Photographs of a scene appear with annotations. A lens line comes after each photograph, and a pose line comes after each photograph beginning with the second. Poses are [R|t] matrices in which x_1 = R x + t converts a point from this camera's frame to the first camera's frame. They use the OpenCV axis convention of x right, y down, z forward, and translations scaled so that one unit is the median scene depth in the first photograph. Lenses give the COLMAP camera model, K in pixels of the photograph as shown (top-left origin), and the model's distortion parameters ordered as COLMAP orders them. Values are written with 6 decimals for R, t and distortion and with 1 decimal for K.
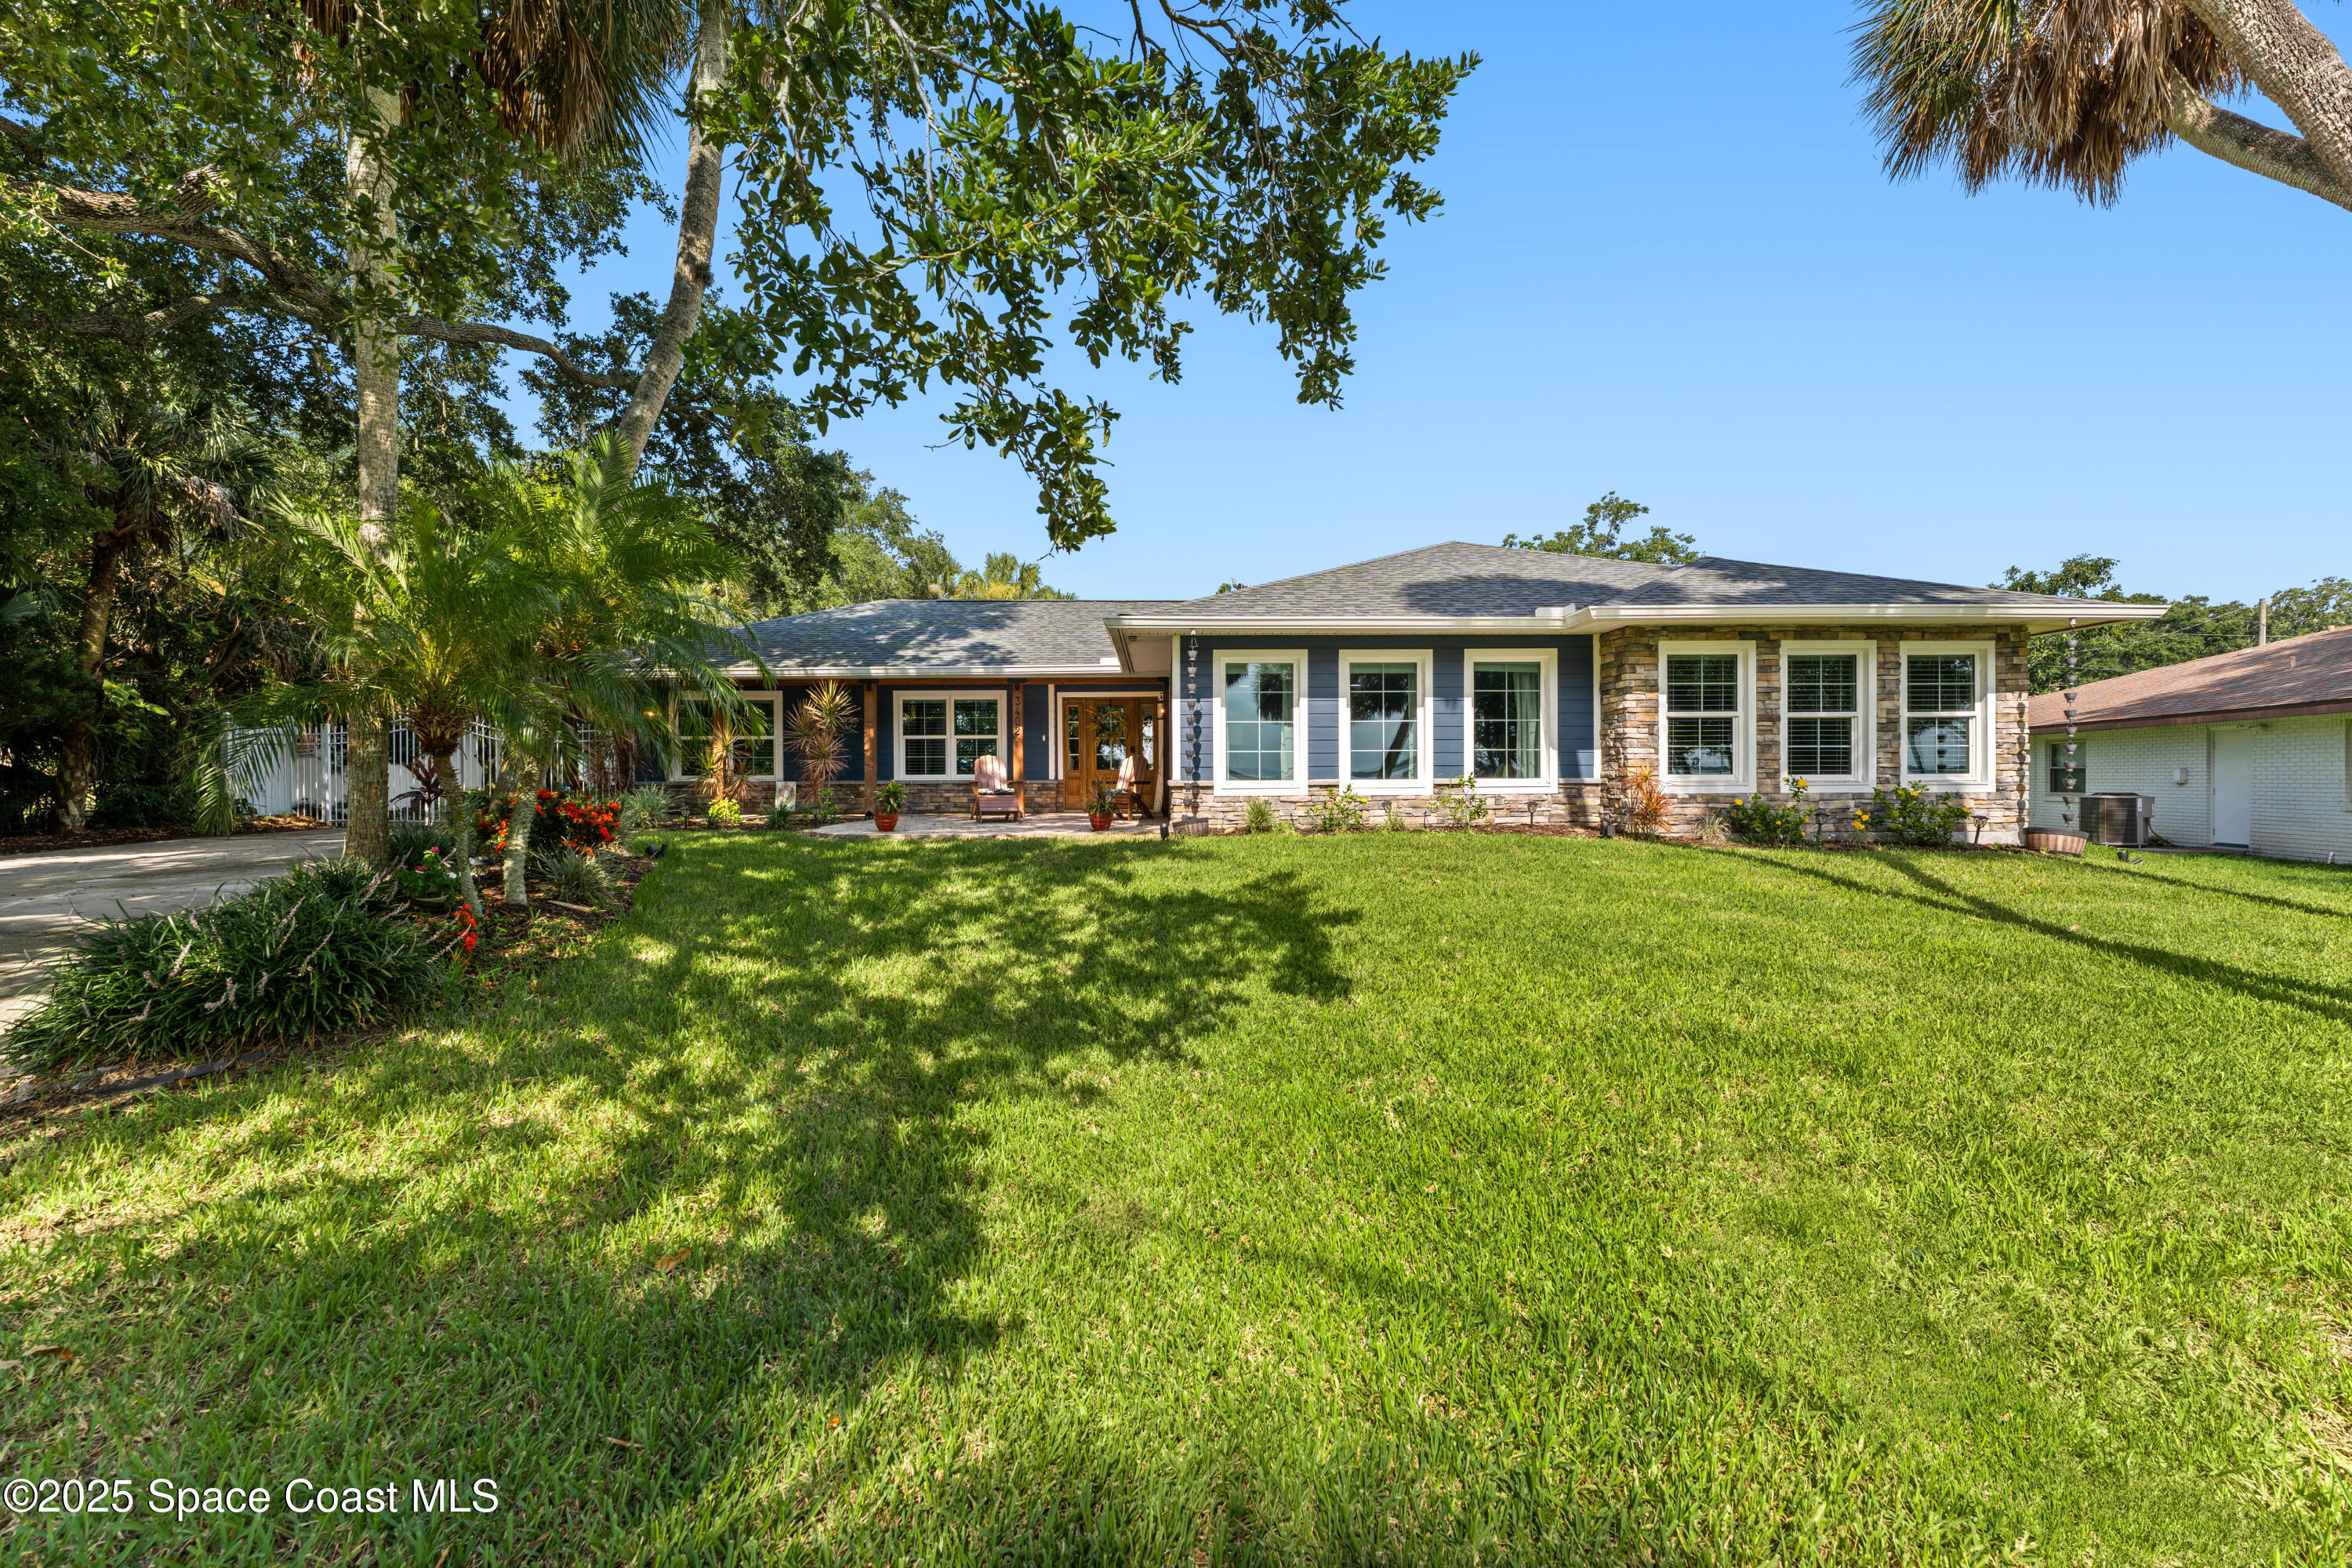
lens RADIAL K [[945.4, 0, 1167.5], [0, 945.4, 781.8], [0, 0, 1]] dist [0.000565, 0.000567]
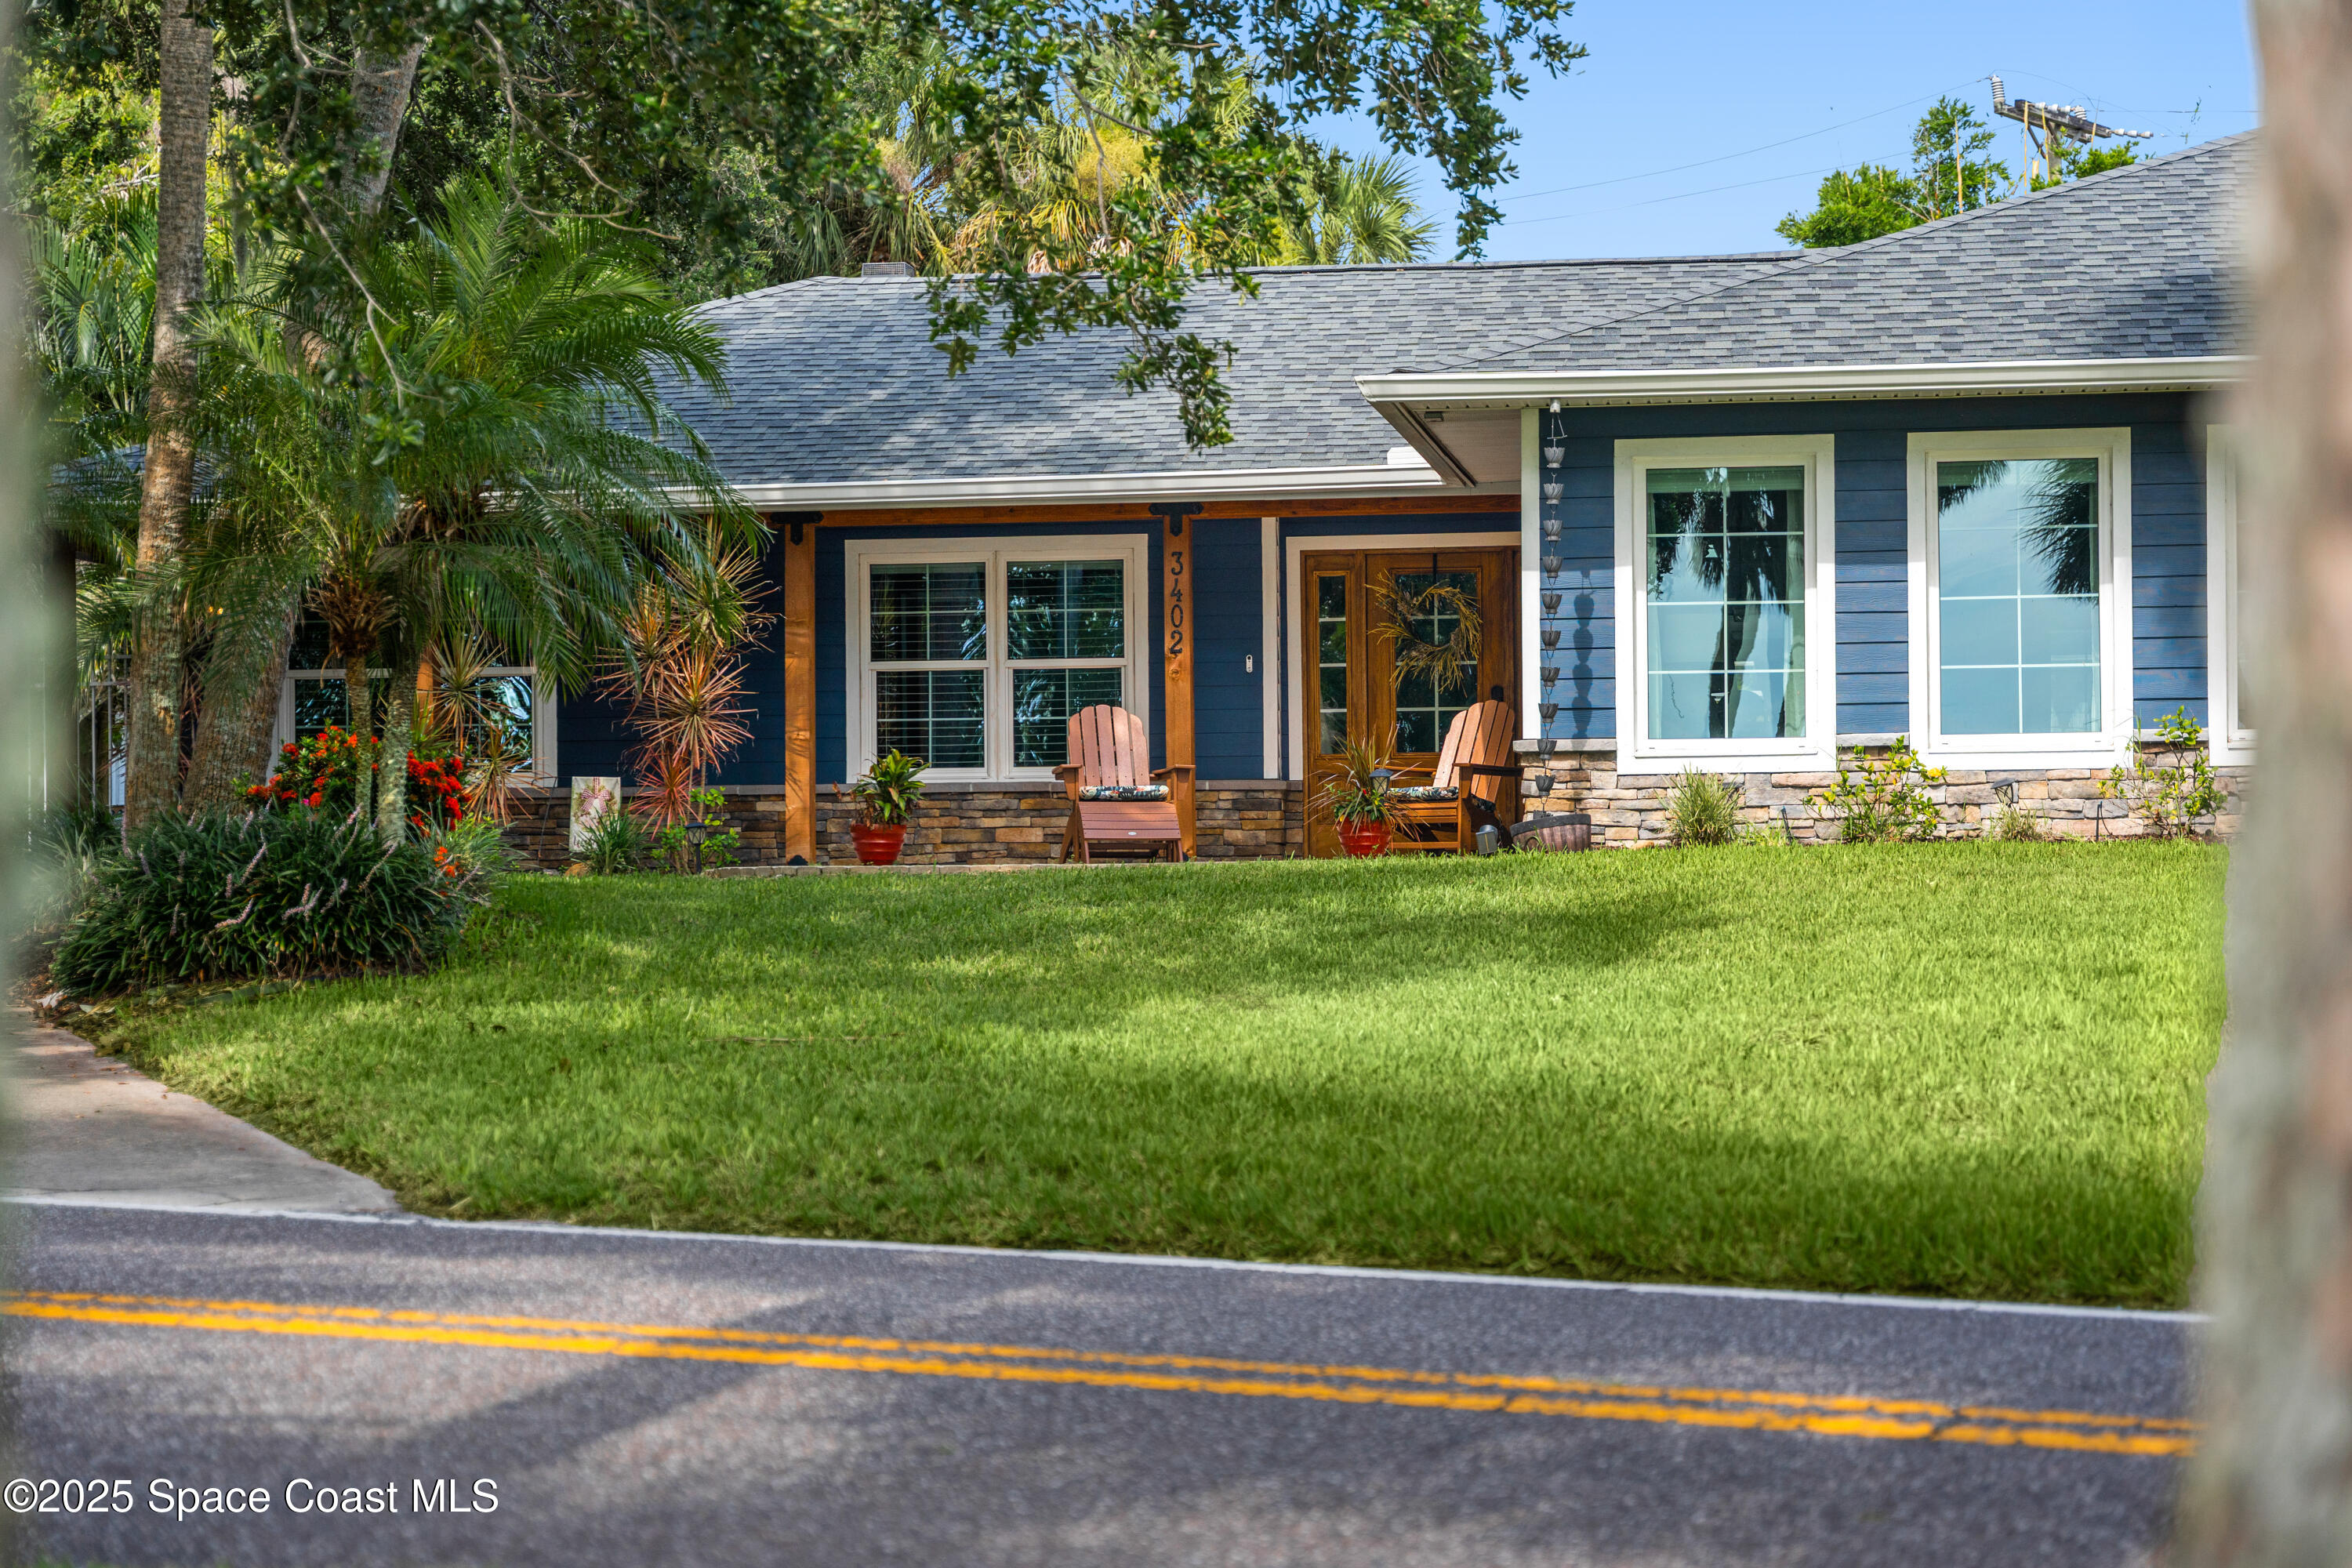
lens RADIAL K [[4181.4, 0, 1175.3], [0, 4181.4, 785.3], [0, 0, 1]] dist [0.019465, 0.000000]
pose [[0.987065, -0.006956, -0.160171, 0.118146], [0.002090, 0.999532, -0.030527, 0.059754], [0.160308, 0.029798, 0.986617, -0.709262]]
